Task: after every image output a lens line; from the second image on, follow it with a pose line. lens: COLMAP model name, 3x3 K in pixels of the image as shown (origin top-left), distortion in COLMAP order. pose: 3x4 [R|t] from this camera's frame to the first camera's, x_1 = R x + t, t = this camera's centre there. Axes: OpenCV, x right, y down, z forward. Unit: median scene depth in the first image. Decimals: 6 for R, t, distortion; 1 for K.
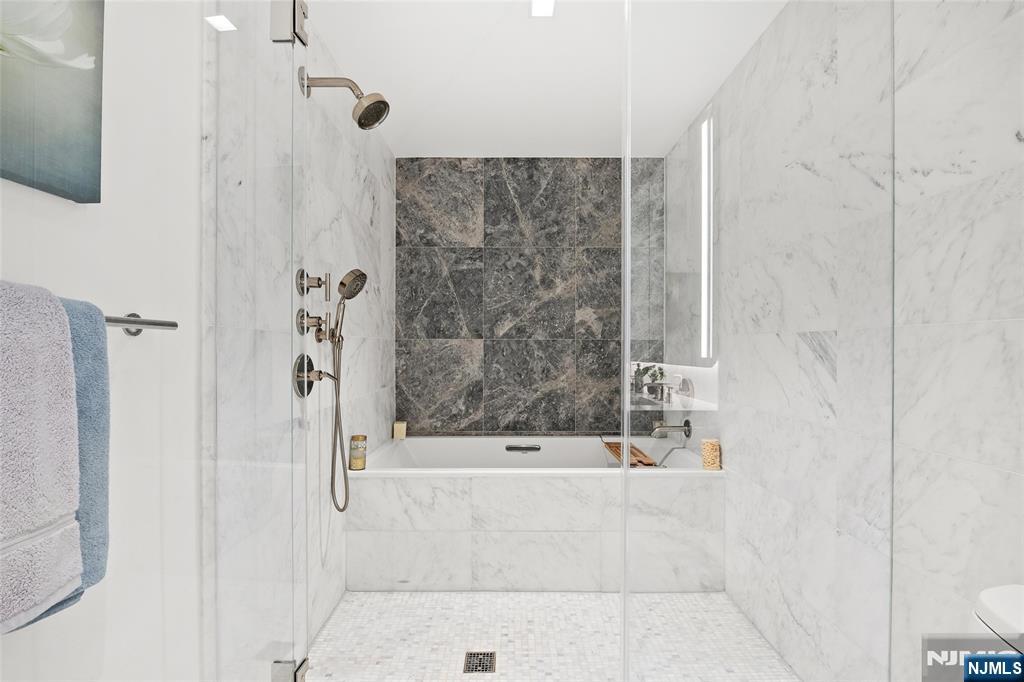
lens RADIAL K [[468.3, 0, 510.4], [0, 468.3, 347.9], [0, 0, 1]] dist [-0.016592, -0.000056]
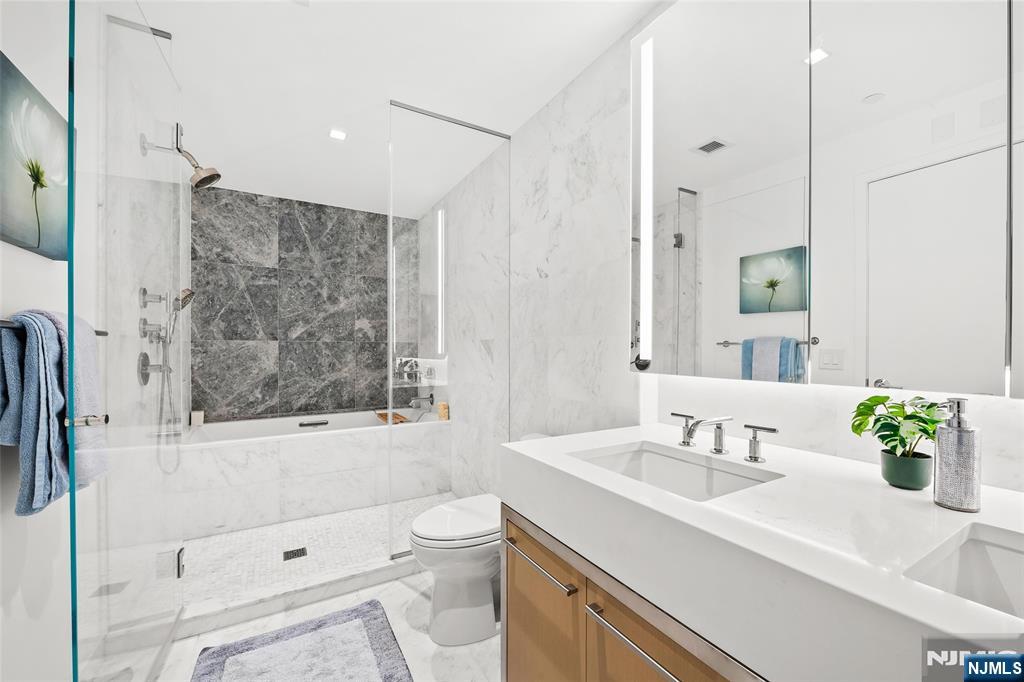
lens RADIAL K [[407.9, 0, 510.8], [0, 407.9, 352.4], [0, 0, 1]] dist [-0.007326, -0.000206]
pose [[0.867594, -0.005456, 0.497243, -0.061029], [-0.000241, 0.999935, 0.011394, 0.000002], [-0.497273, -0.010005, 0.867536, -0.276154]]
